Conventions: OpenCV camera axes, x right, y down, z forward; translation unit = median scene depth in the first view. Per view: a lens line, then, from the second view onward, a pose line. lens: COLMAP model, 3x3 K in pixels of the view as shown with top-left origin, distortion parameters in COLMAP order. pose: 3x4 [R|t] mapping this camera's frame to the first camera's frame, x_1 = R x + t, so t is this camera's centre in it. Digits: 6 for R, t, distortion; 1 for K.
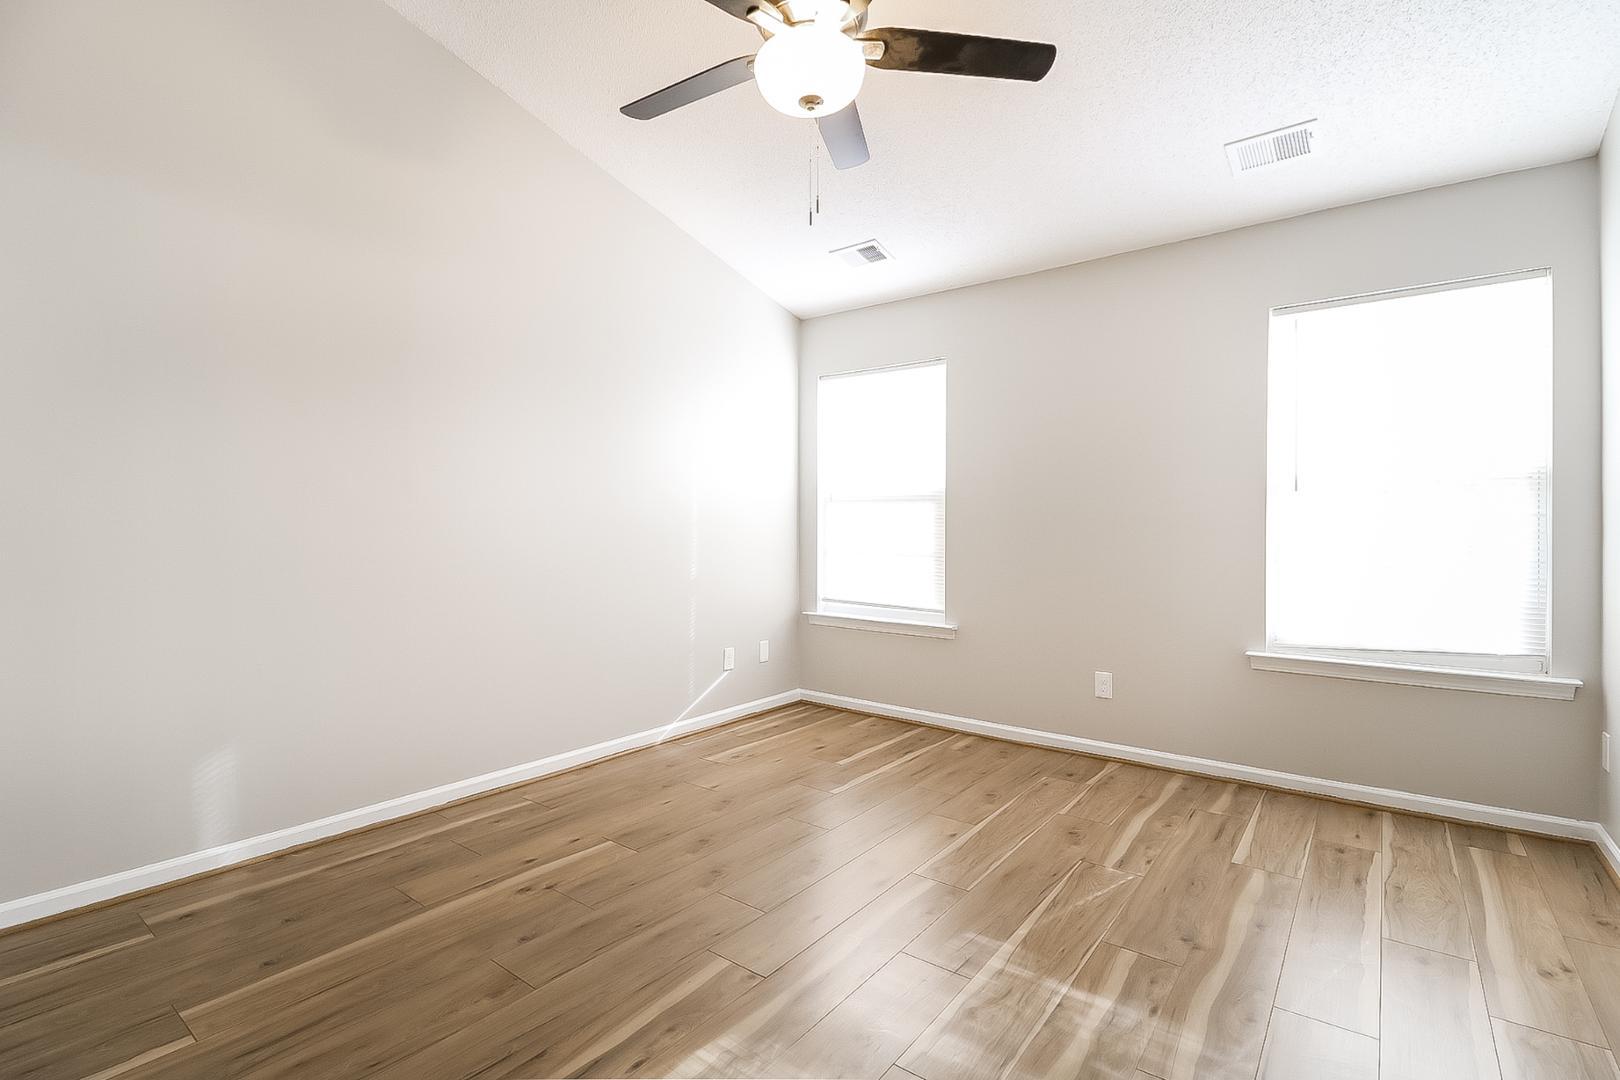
lens RADIAL K [[750.4, 0, 815.3], [0, 750.4, 539.5], [0, 0, 1]] dist [0.030899, -0.017507]
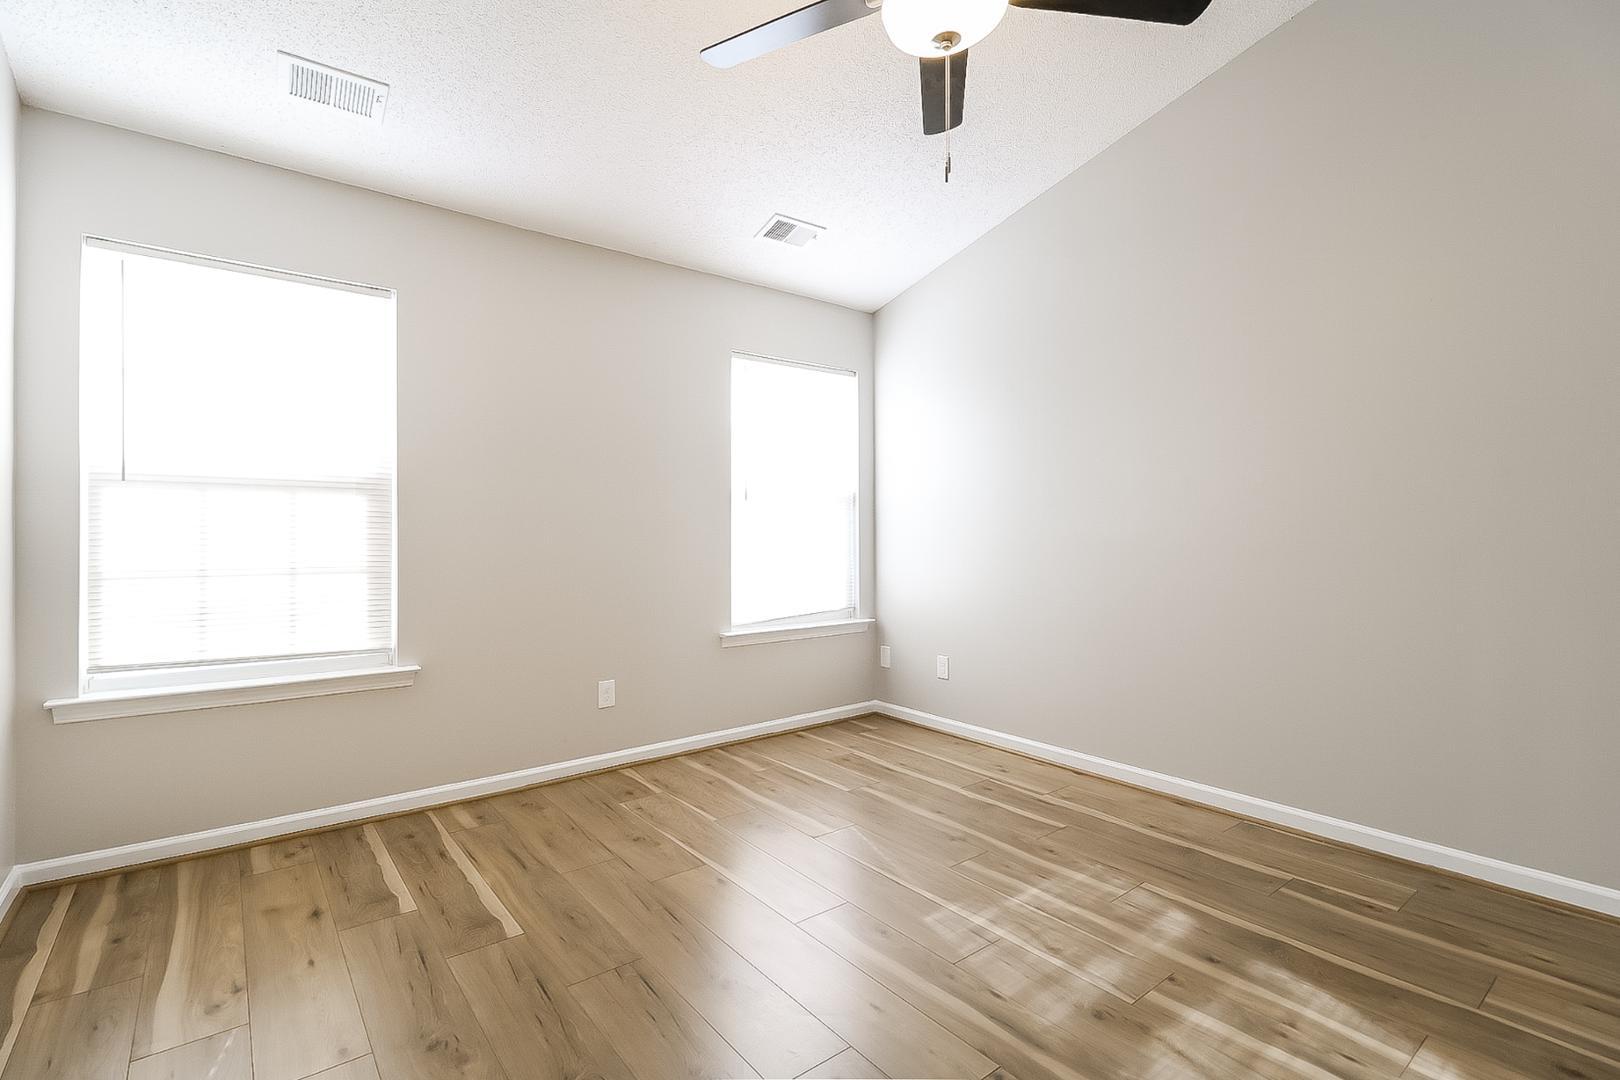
lens RADIAL K [[750.4, 0, 815.3], [0, 750.4, 539.5], [0, 0, 1]] dist [0.030899, -0.017507]
pose [[0.245796, -0.013317, 0.969230, -0.512536], [0.015393, 0.999833, 0.009834, -0.008969], [-0.969199, 0.012502, 0.245960, 0.545095]]
